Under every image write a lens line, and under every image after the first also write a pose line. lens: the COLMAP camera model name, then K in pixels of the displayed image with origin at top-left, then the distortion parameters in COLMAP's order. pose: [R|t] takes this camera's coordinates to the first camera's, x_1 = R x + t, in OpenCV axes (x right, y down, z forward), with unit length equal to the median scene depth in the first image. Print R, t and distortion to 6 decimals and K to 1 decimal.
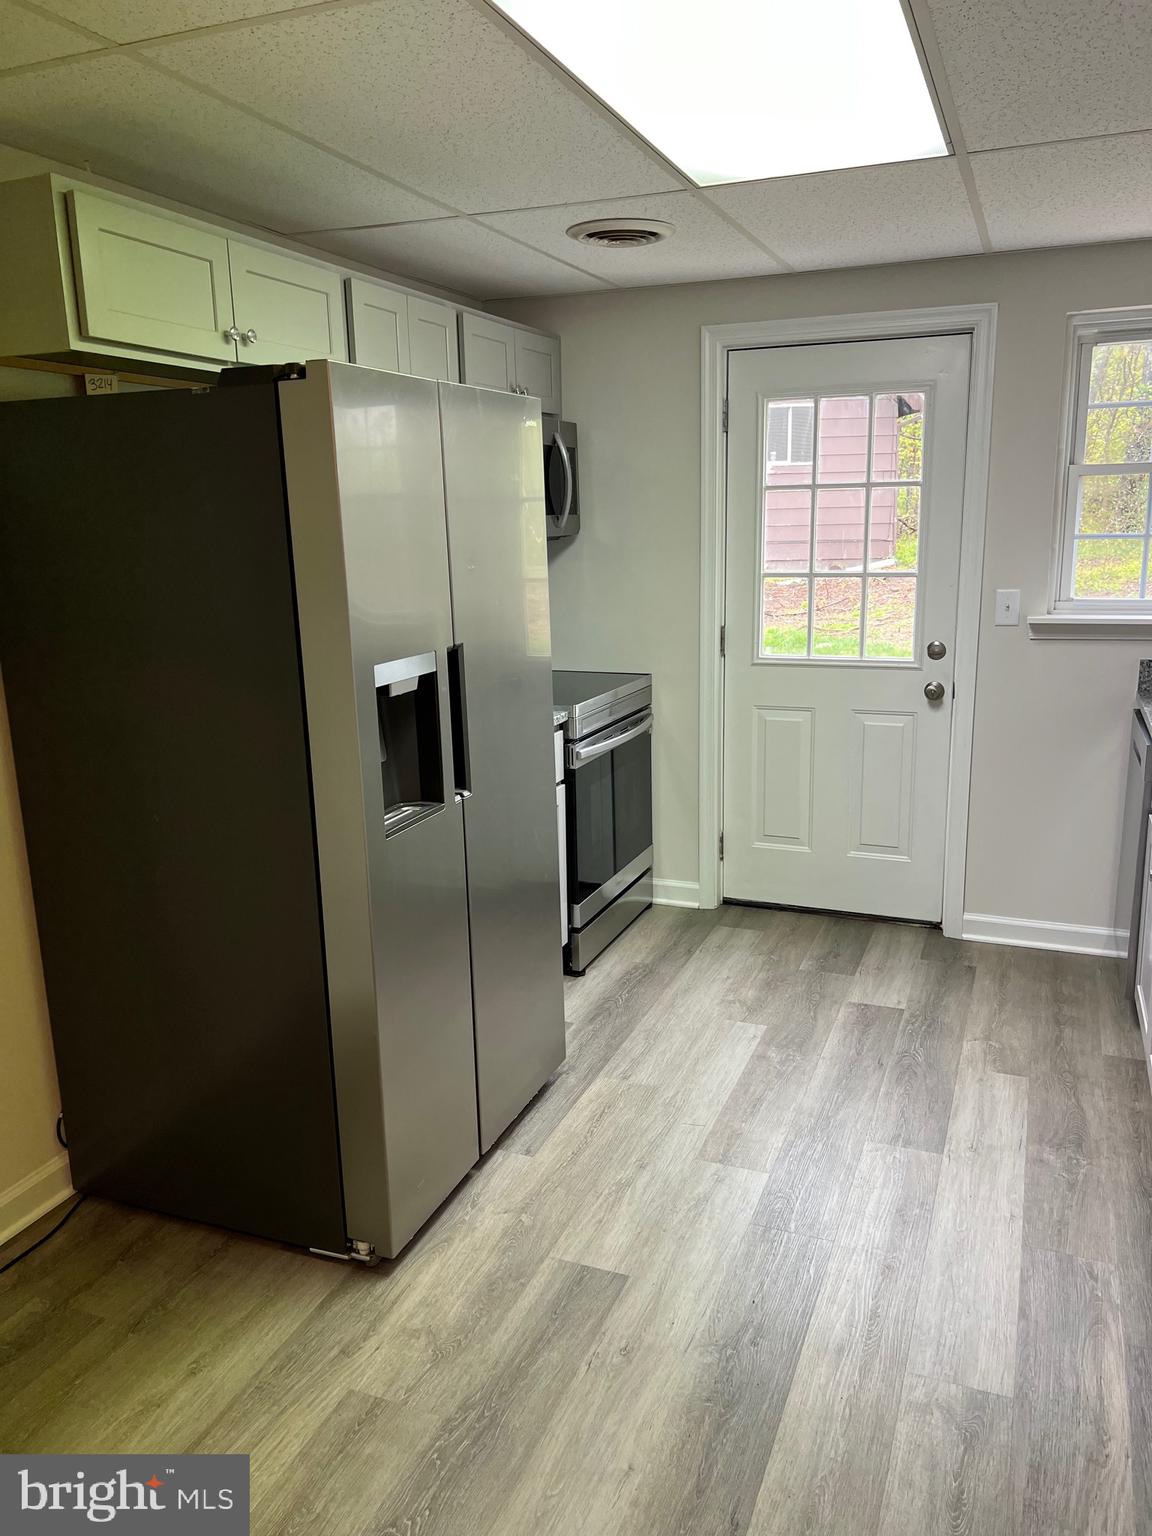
lens RADIAL K [[1168.8, 0, 576.0], [0, 1168.8, 768.0], [0, 0, 1]] dist [0.037730, -0.062519]
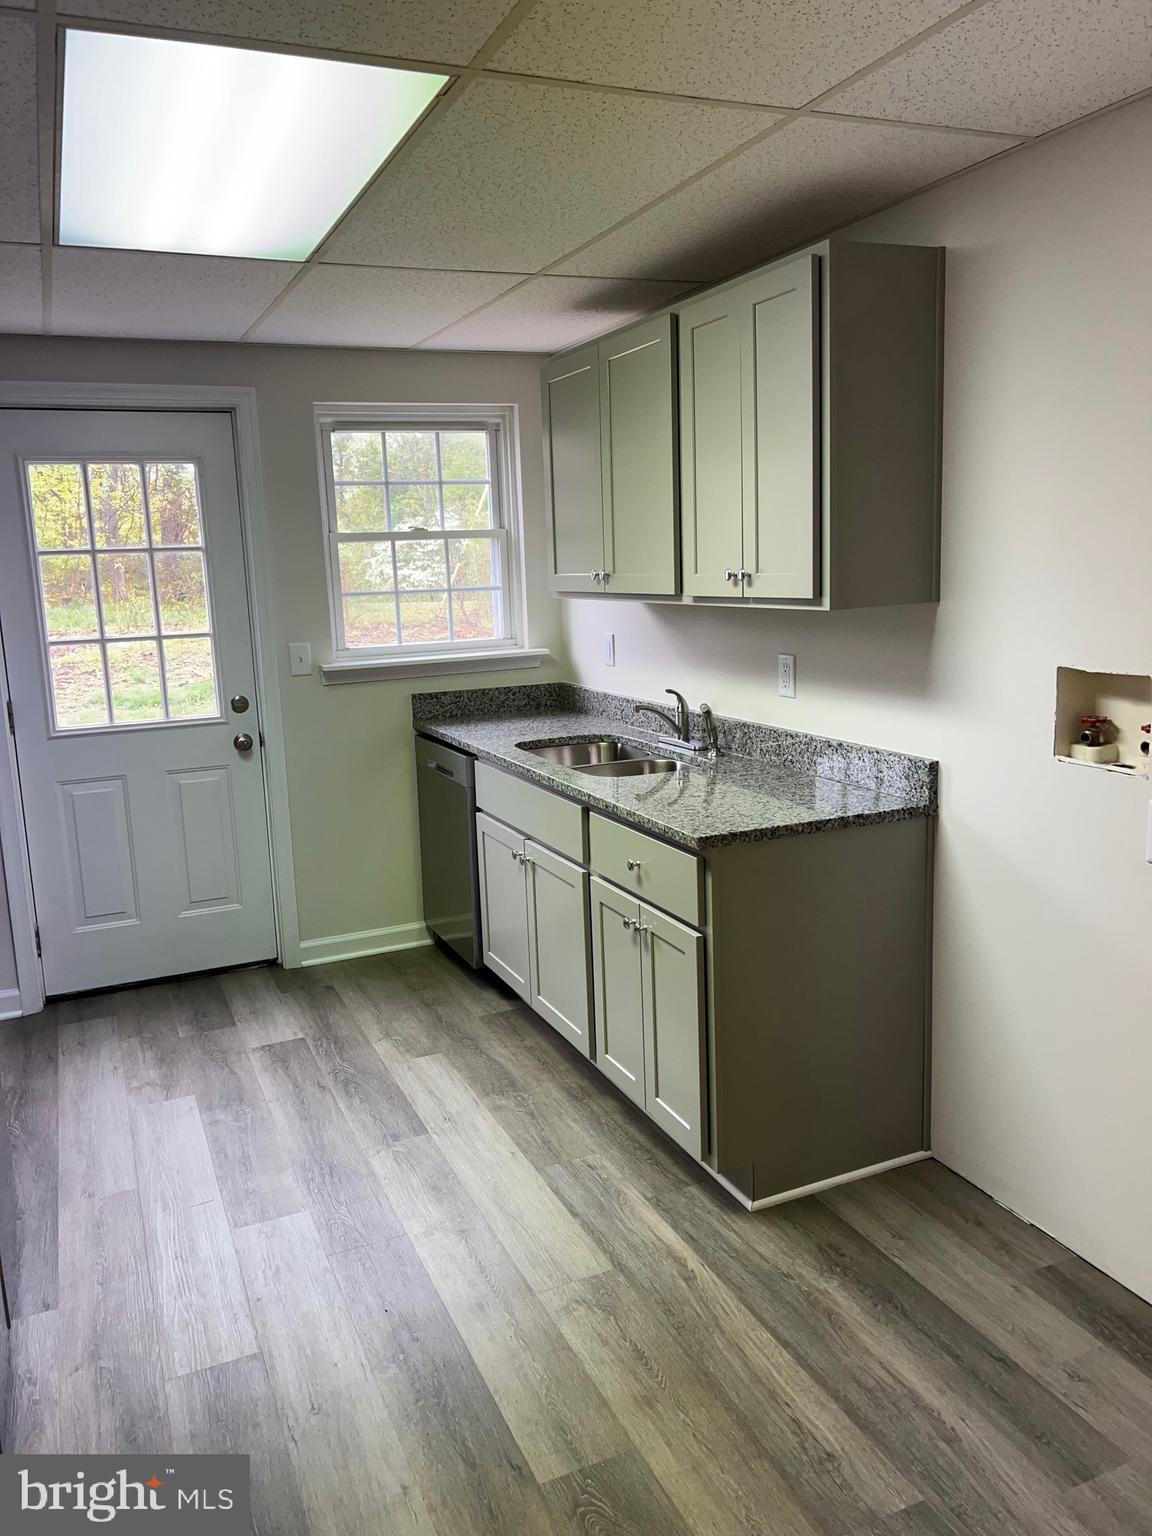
lens RADIAL K [[1168.8, 0, 576.0], [0, 1168.8, 768.0], [0, 0, 1]] dist [0.037730, -0.062519]
pose [[0.688431, -0.138860, 0.711885, -0.275157], [0.179495, 0.983589, 0.018276, -0.009652], [-0.702740, 0.115198, 0.702058, 0.053982]]
